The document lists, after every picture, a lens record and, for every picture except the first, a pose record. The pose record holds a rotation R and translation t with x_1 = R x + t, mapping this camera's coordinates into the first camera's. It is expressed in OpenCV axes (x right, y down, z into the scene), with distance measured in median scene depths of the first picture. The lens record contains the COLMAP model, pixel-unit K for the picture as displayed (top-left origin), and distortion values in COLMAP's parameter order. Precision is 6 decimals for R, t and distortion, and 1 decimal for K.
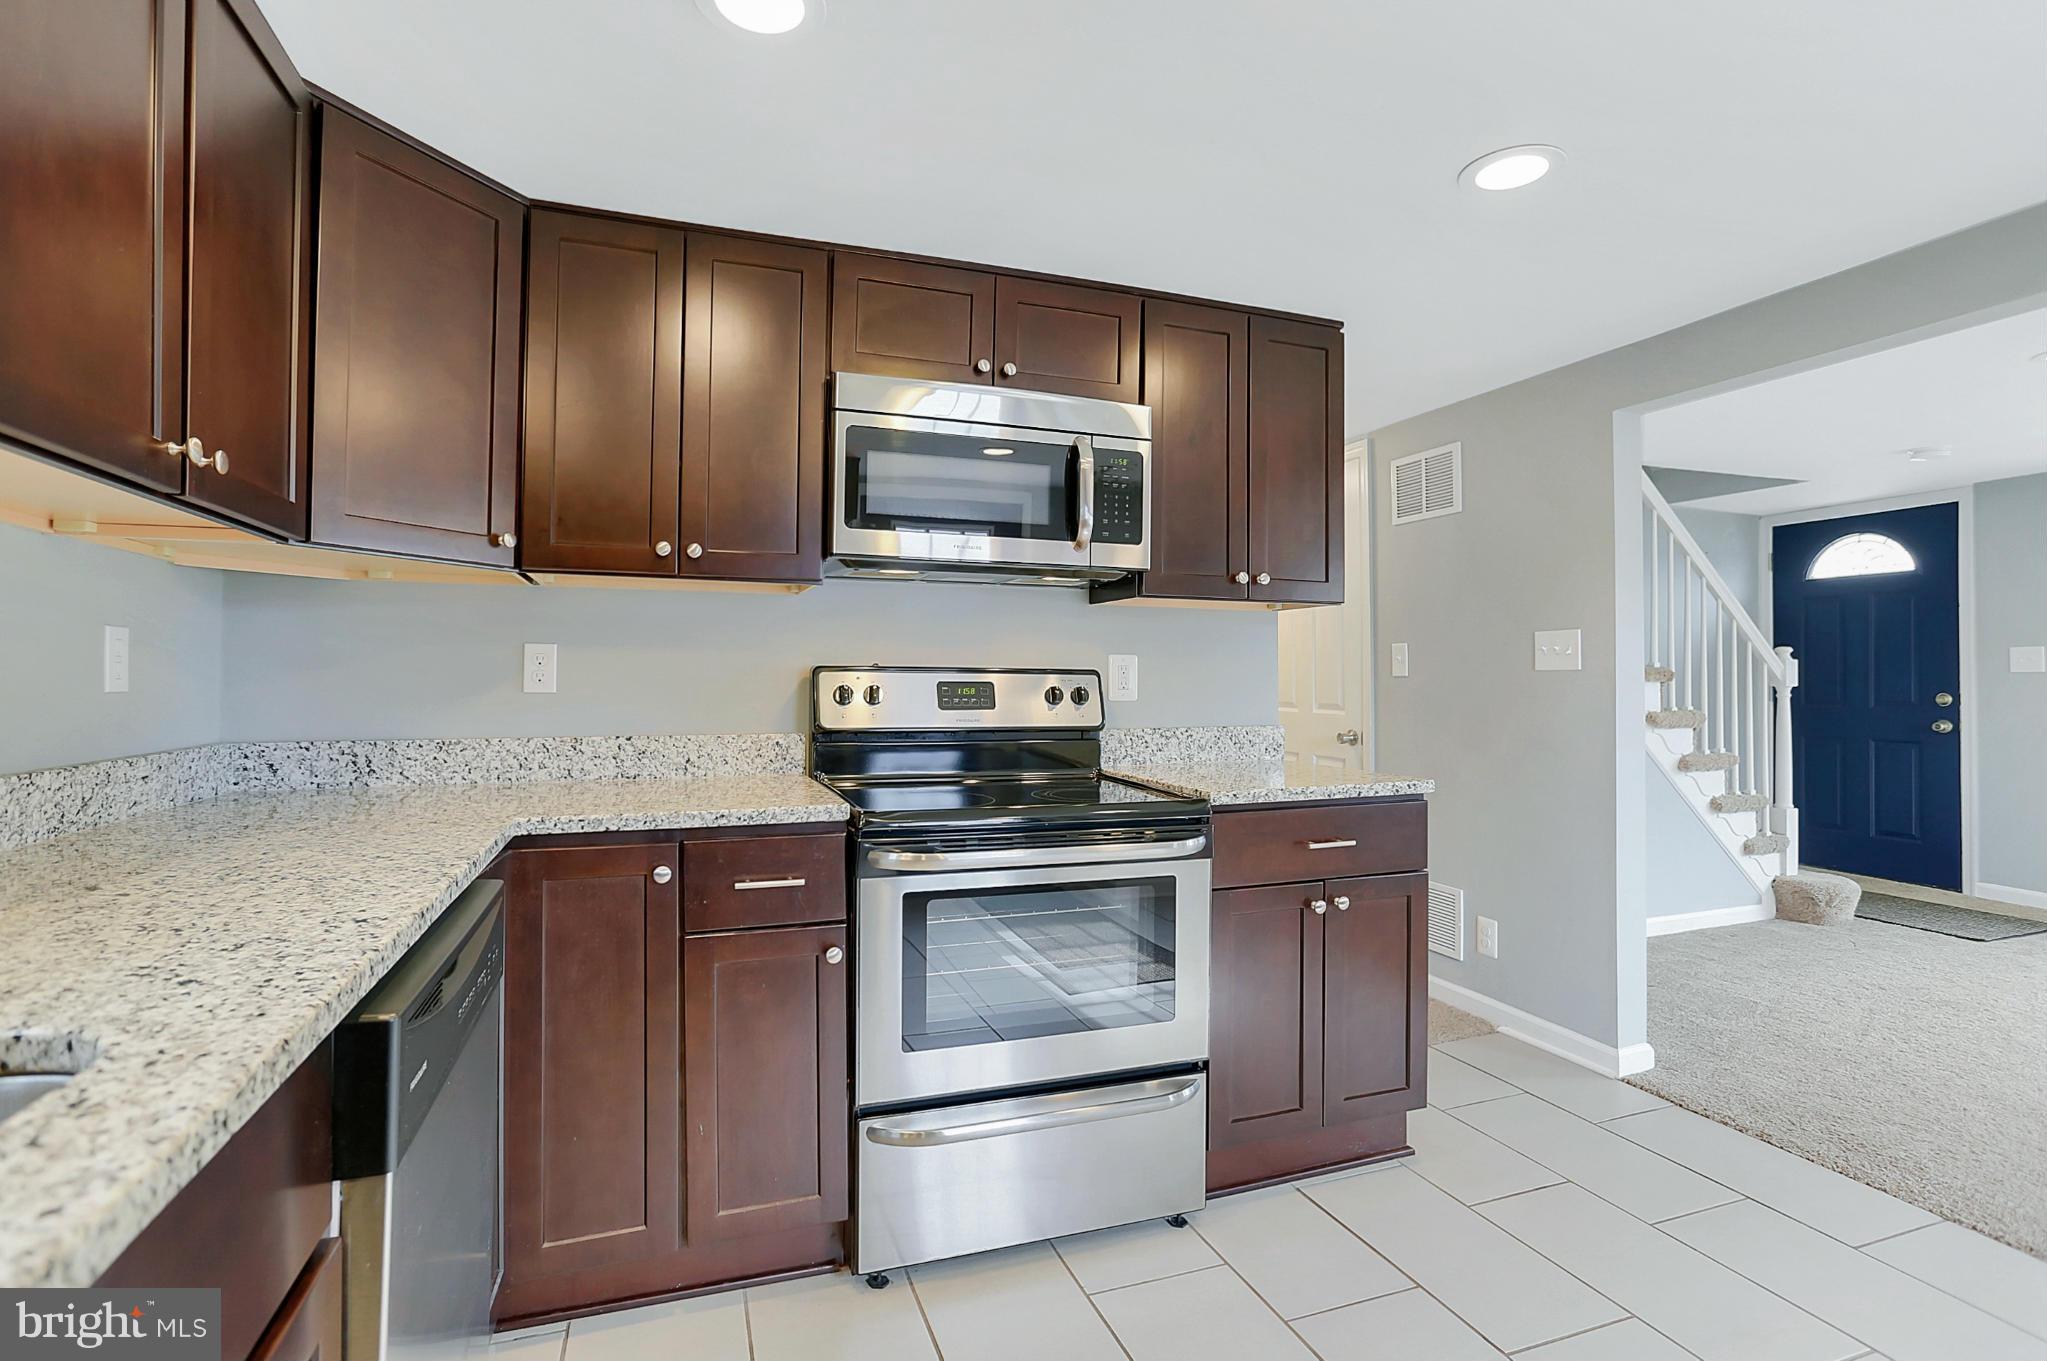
lens RADIAL K [[998.6, 0, 1015.2], [0, 998.6, 677.2], [0, 0, 1]] dist [-0.000823, 0.000195]
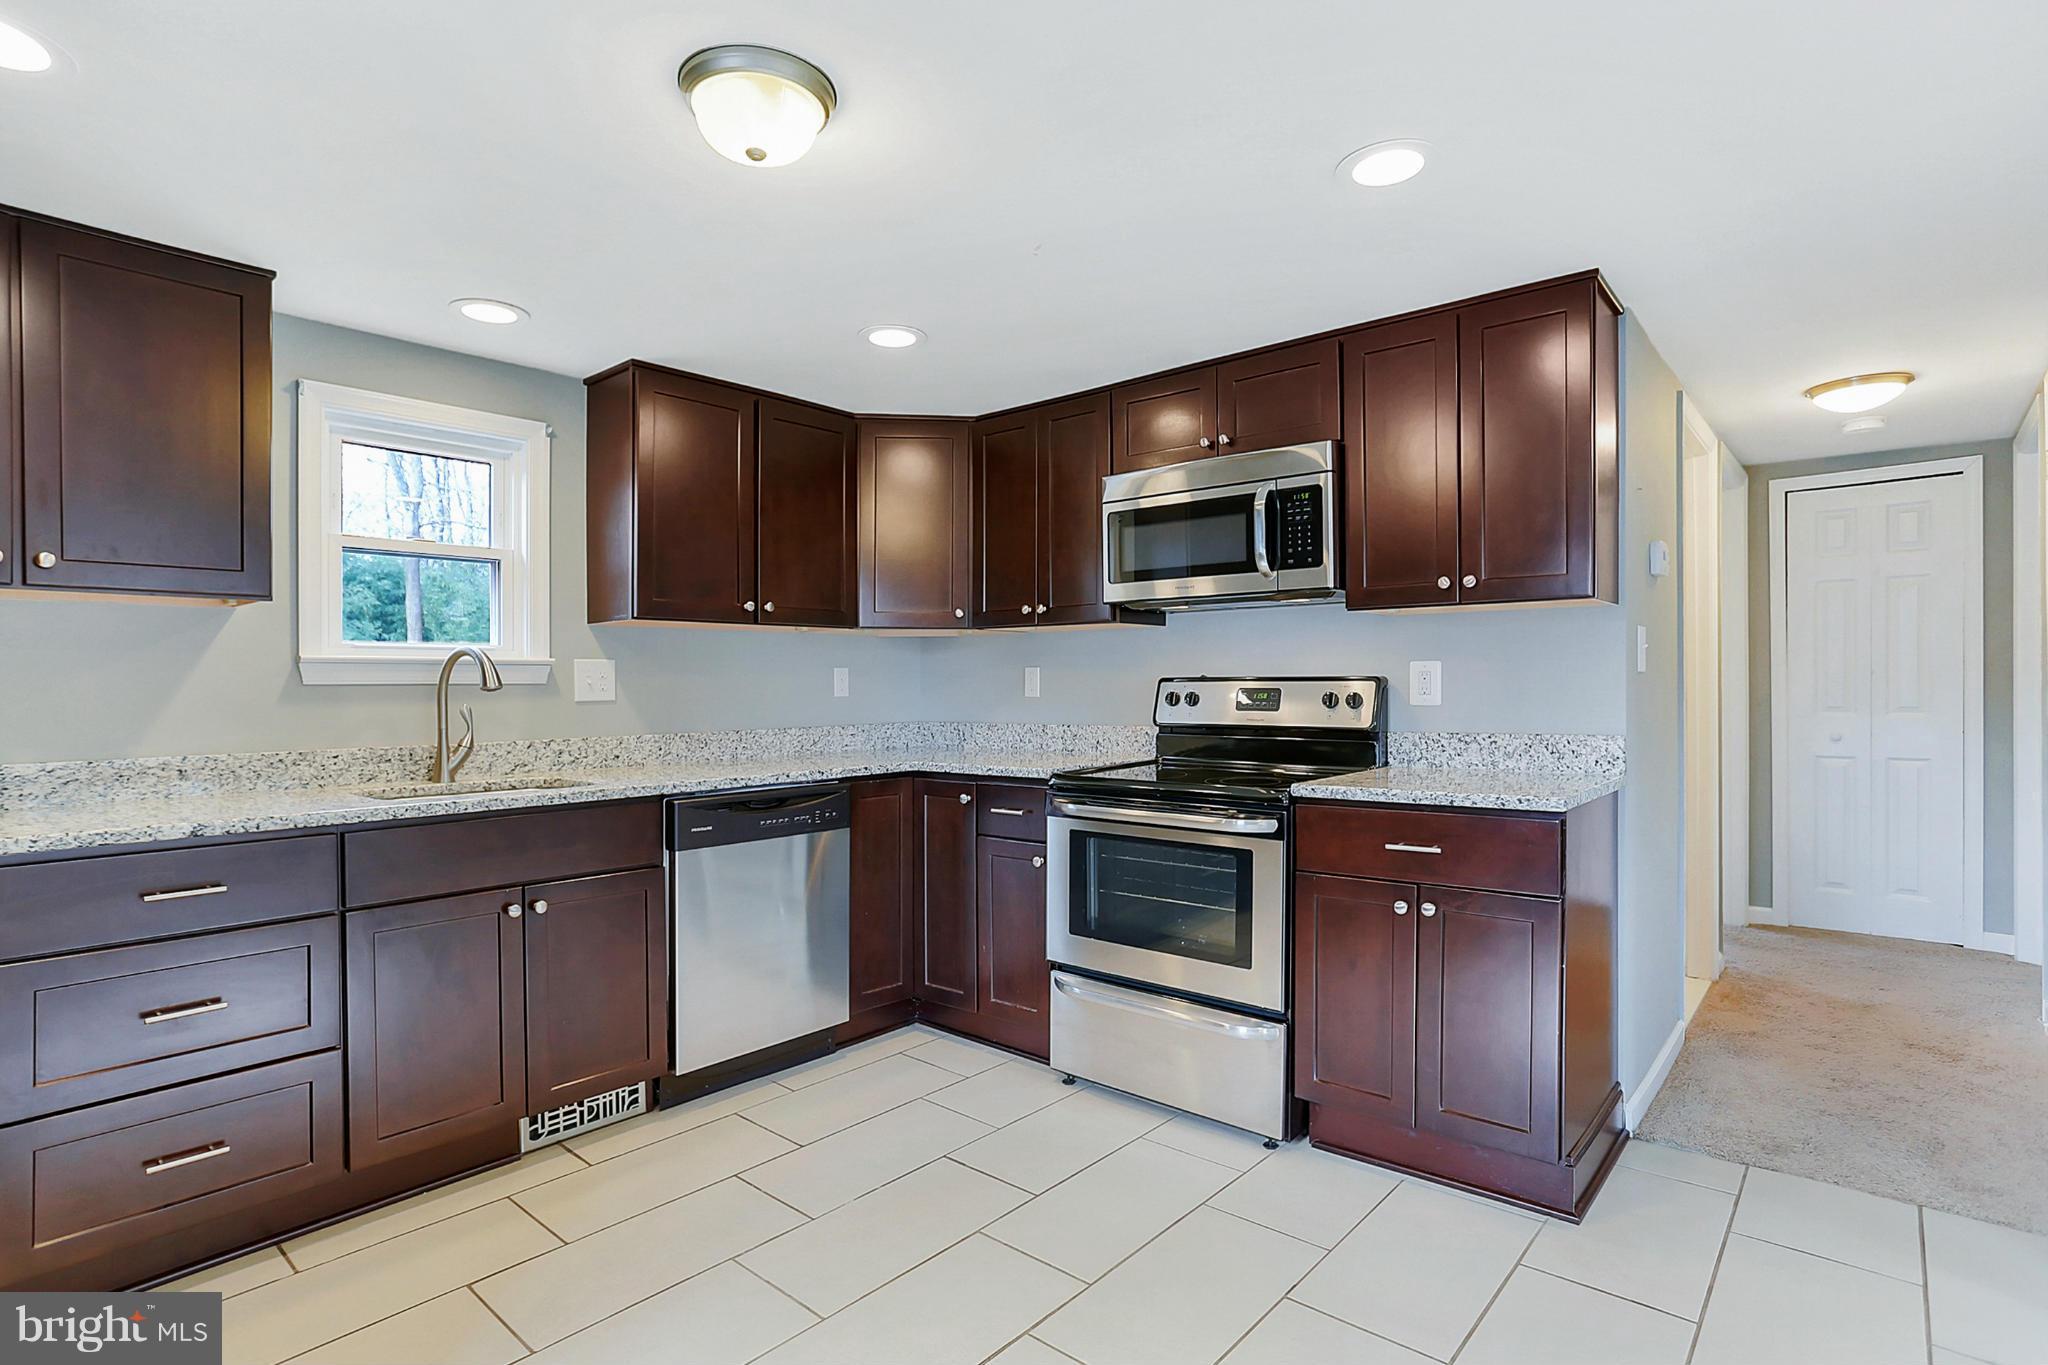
lens RADIAL K [[1019.3, 0, 1020.3], [0, 1019.3, 693.4], [0, 0, 1]] dist [-0.053075, 0.043342]
pose [[0.496922, -0.001837, -0.867793, 0.955153], [0.012568, 0.999908, 0.005080, 0.000584], [0.867704, -0.013431, 0.496900, 0.135499]]
